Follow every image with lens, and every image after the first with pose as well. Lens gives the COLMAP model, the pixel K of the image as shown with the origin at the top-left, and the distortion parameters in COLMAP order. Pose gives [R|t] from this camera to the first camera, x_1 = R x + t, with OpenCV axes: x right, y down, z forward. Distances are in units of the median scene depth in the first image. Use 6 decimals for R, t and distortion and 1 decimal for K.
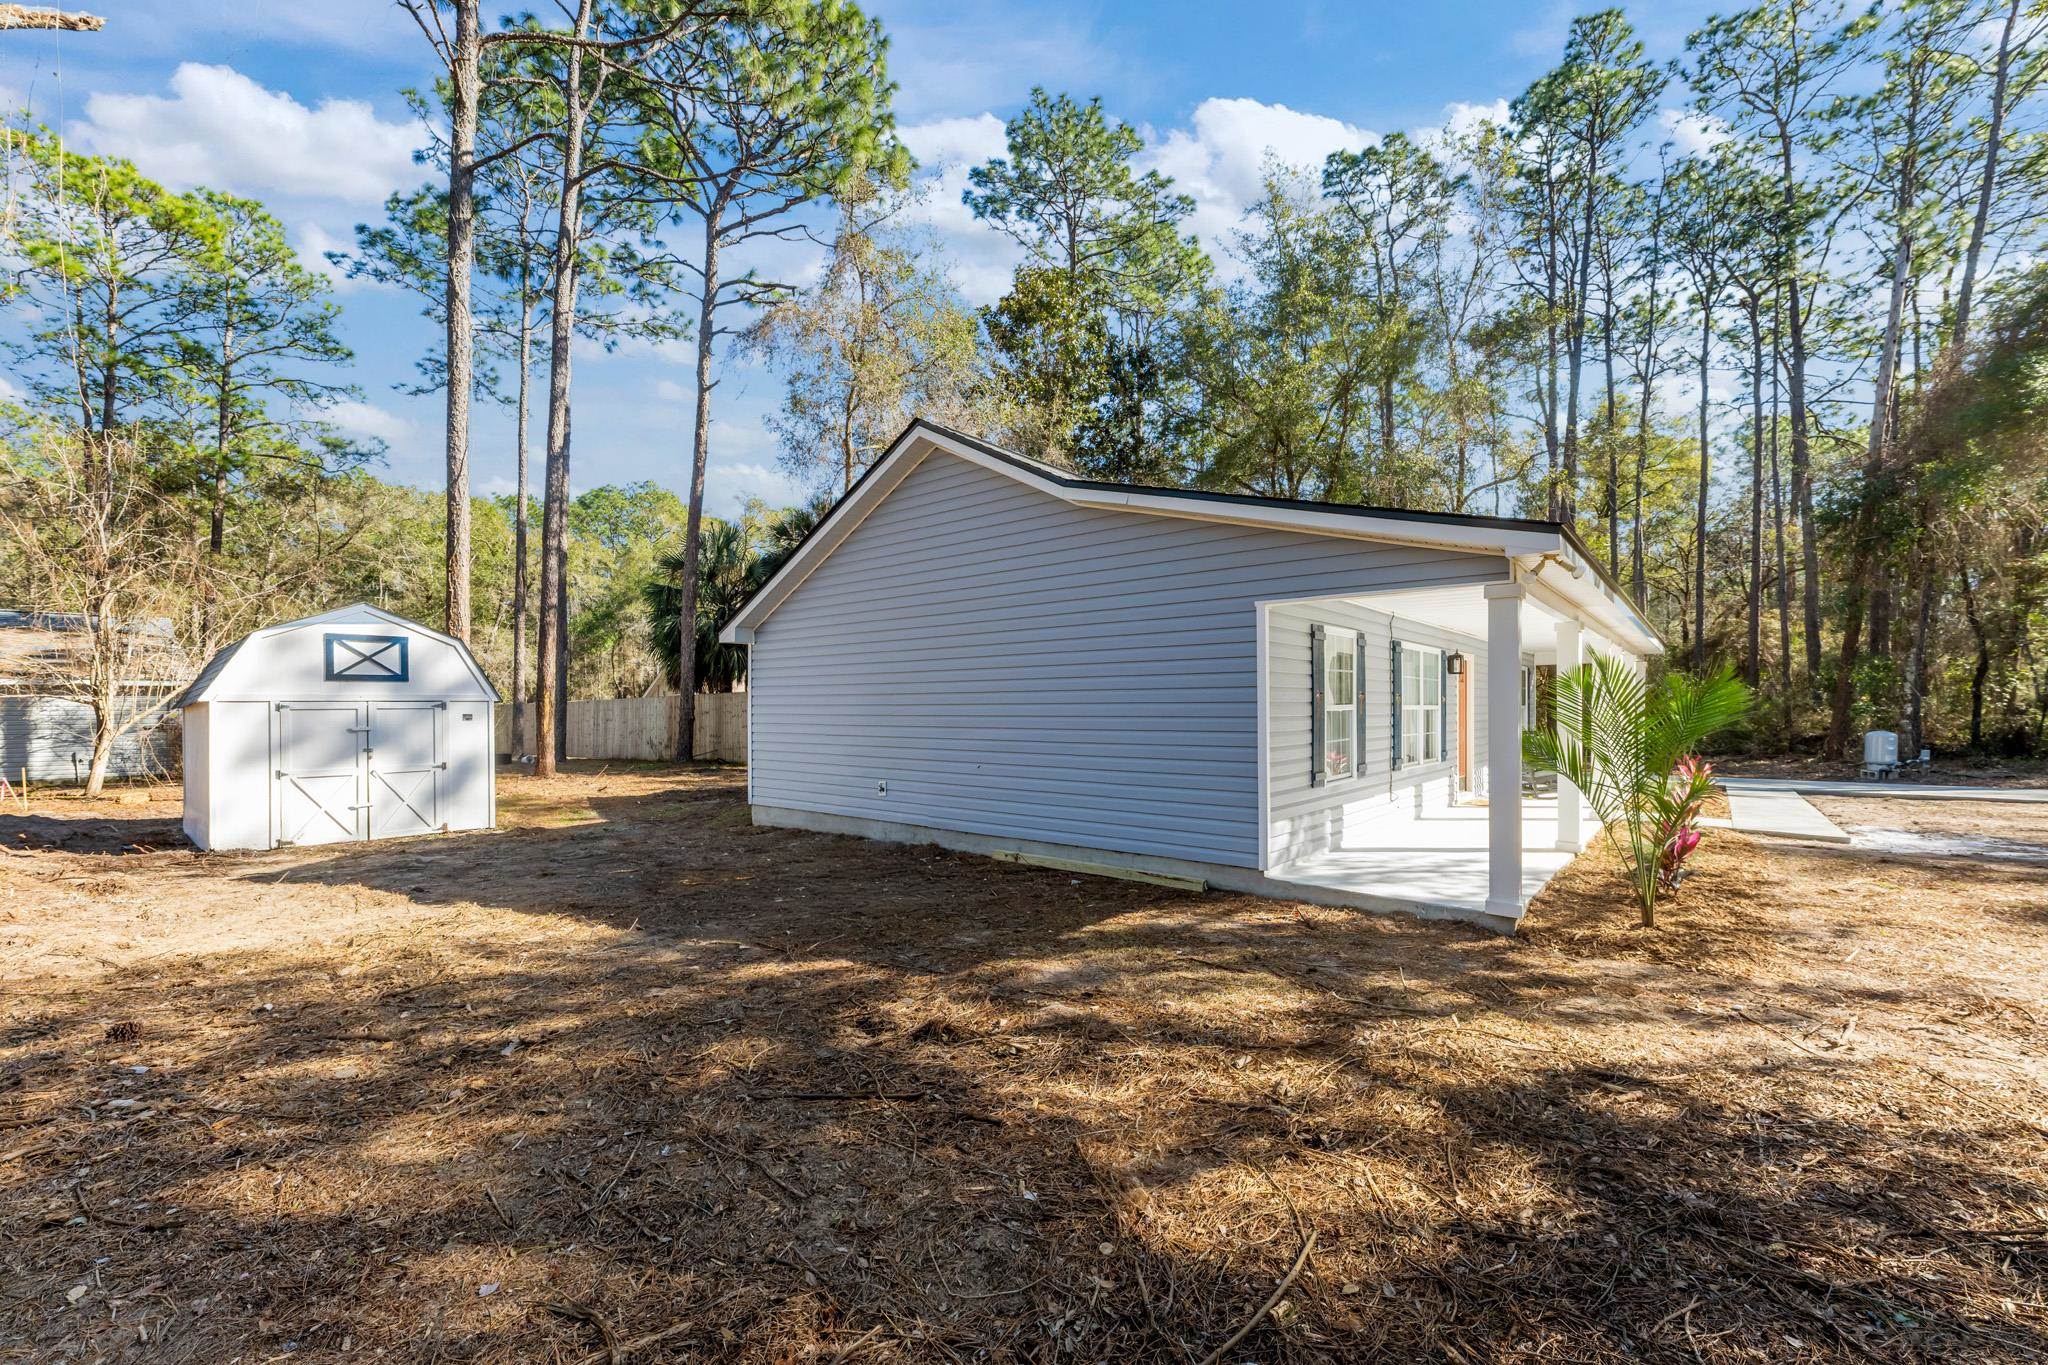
lens RADIAL K [[835.7, 0, 1025.7], [0, 835.7, 707.3], [0, 0, 1]] dist [-0.000569, -0.000115]
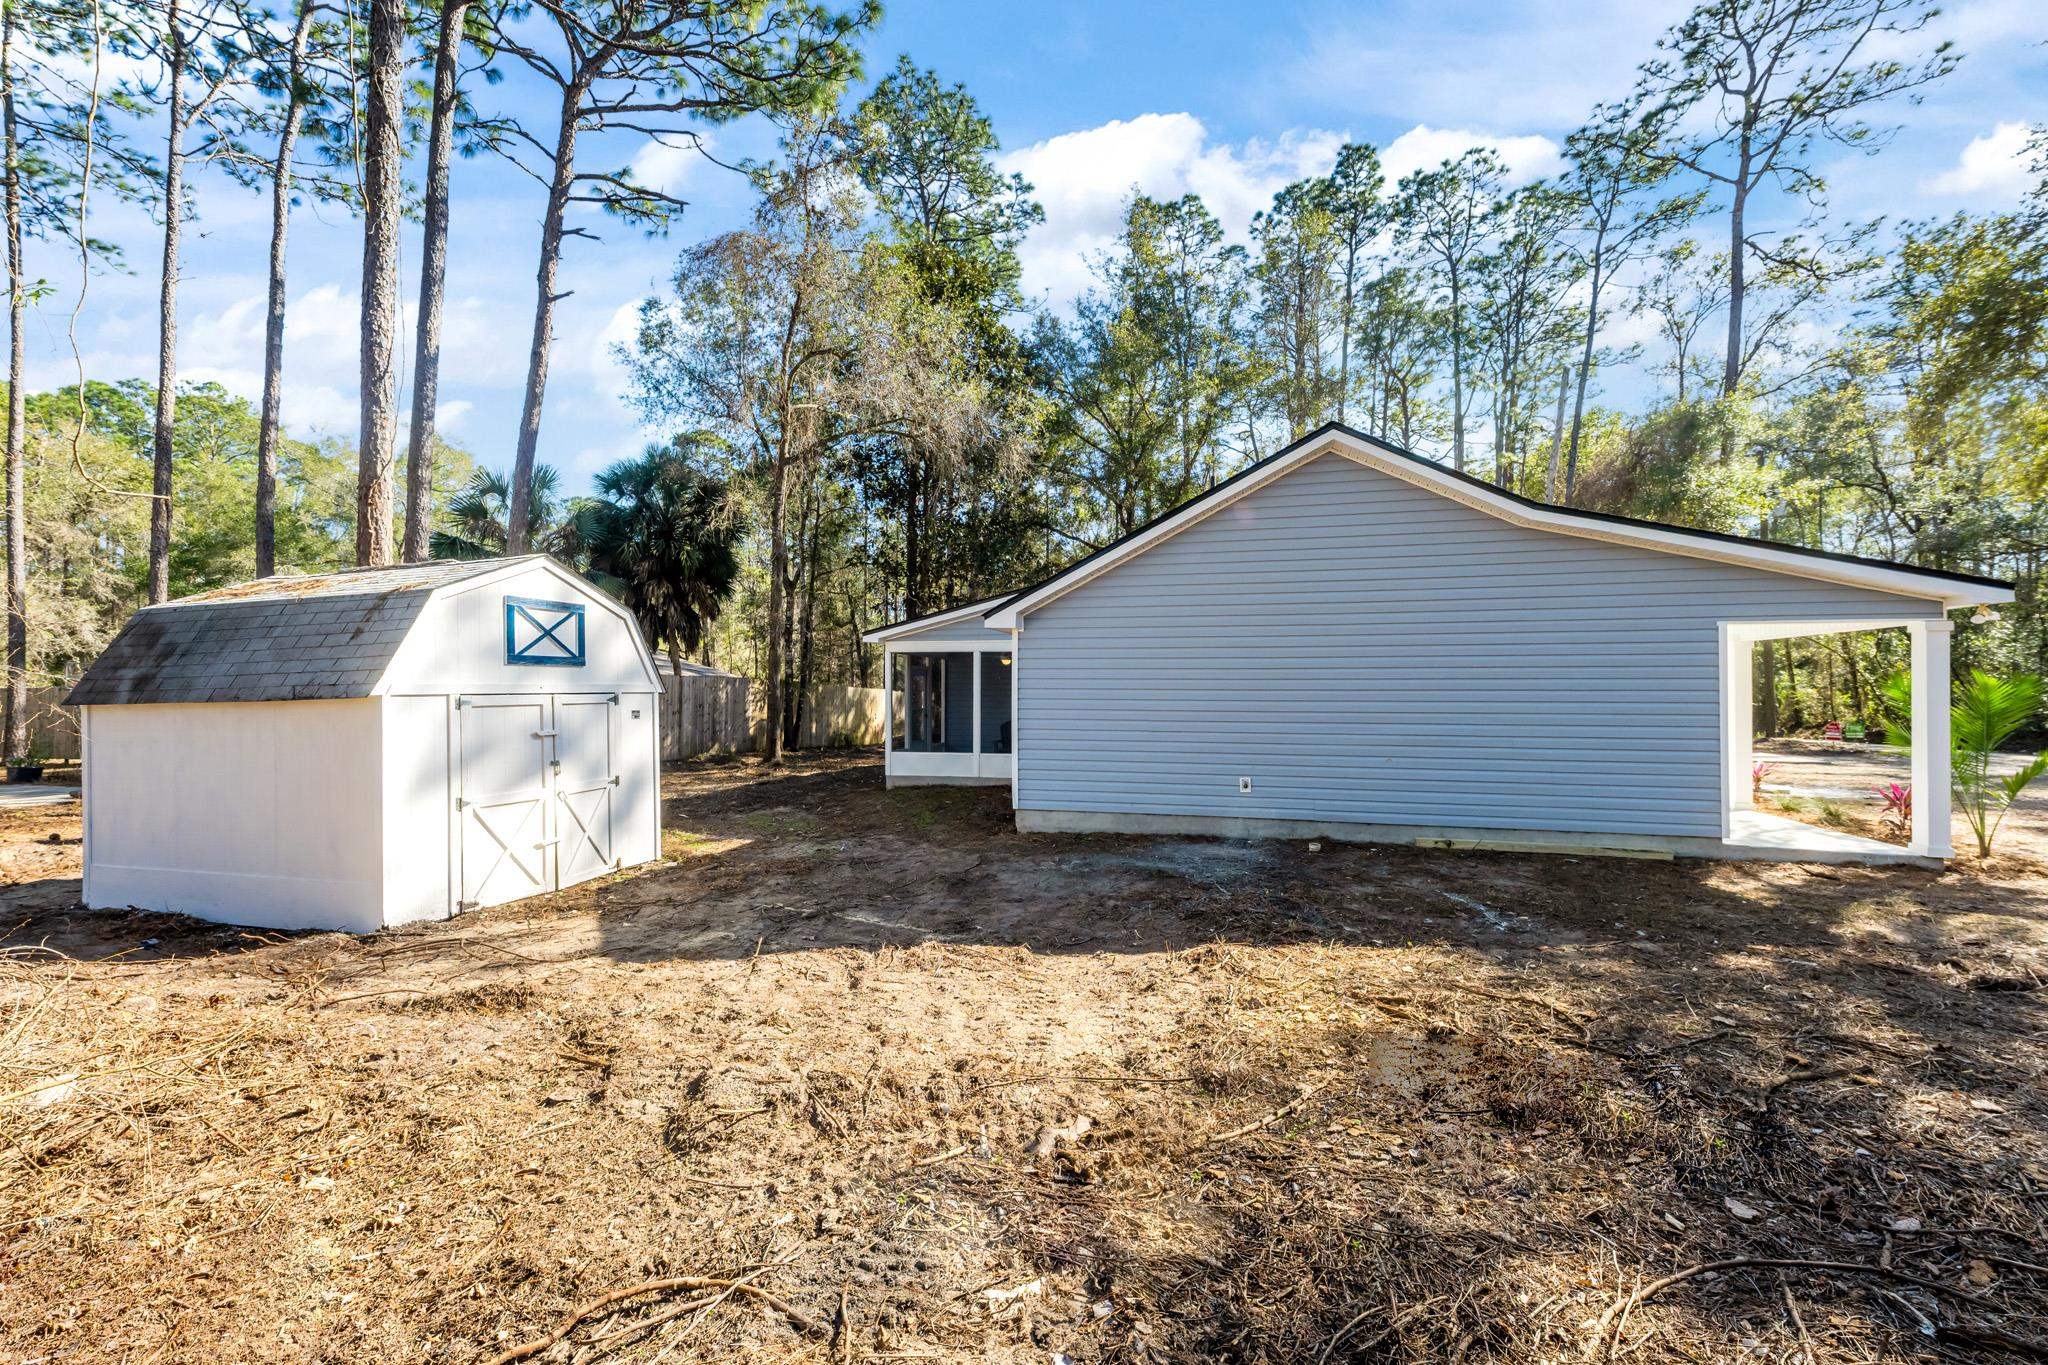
lens RADIAL K [[832.6, 0, 1024.0], [0, 832.6, 682.5], [0, 0, 1]] dist [0.000228, -0.000497]
pose [[0.905825, 0.008145, 0.423574, -0.394684], [-0.004630, 0.999946, -0.009326, -0.006604], [-0.423627, 0.006487, 0.905813, 0.103970]]
